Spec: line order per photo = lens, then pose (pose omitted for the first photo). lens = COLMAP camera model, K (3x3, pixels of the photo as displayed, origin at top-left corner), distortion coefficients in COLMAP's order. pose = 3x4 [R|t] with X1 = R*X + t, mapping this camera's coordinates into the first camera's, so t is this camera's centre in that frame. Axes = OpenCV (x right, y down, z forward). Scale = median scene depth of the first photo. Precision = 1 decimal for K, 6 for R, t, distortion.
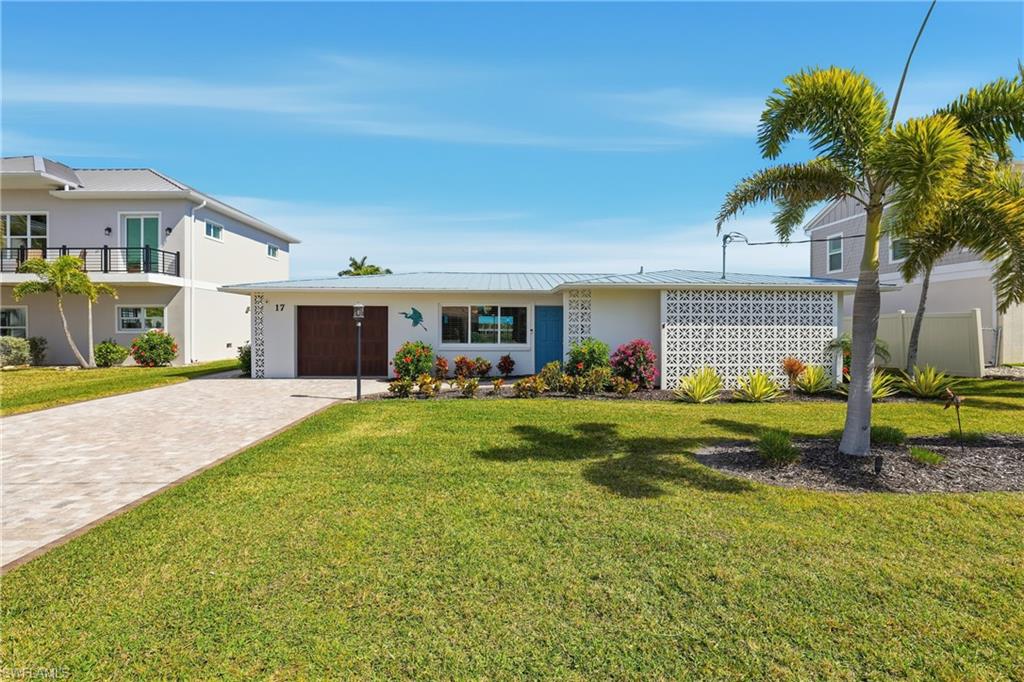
lens RADIAL K [[463.7, 0, 510.9], [0, 463.7, 327.8], [0, 0, 1]] dist [-0.064290, -0.000004]
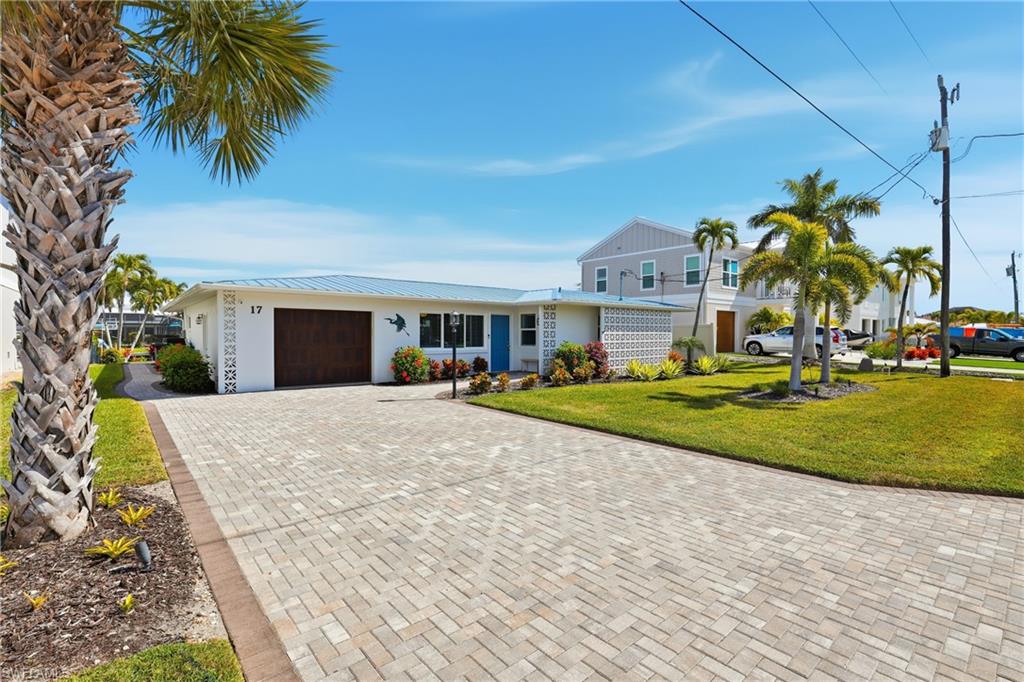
lens RADIAL K [[473.1, 0, 513.0], [0, 473.1, 326.0], [0, 0, 1]] dist [-0.025051, 0.000204]
pose [[0.790044, 0.009851, 0.612971, -0.661201], [-0.001208, 0.999894, -0.014512, -0.000967], [-0.613048, 0.010724, 0.789973, -0.004049]]
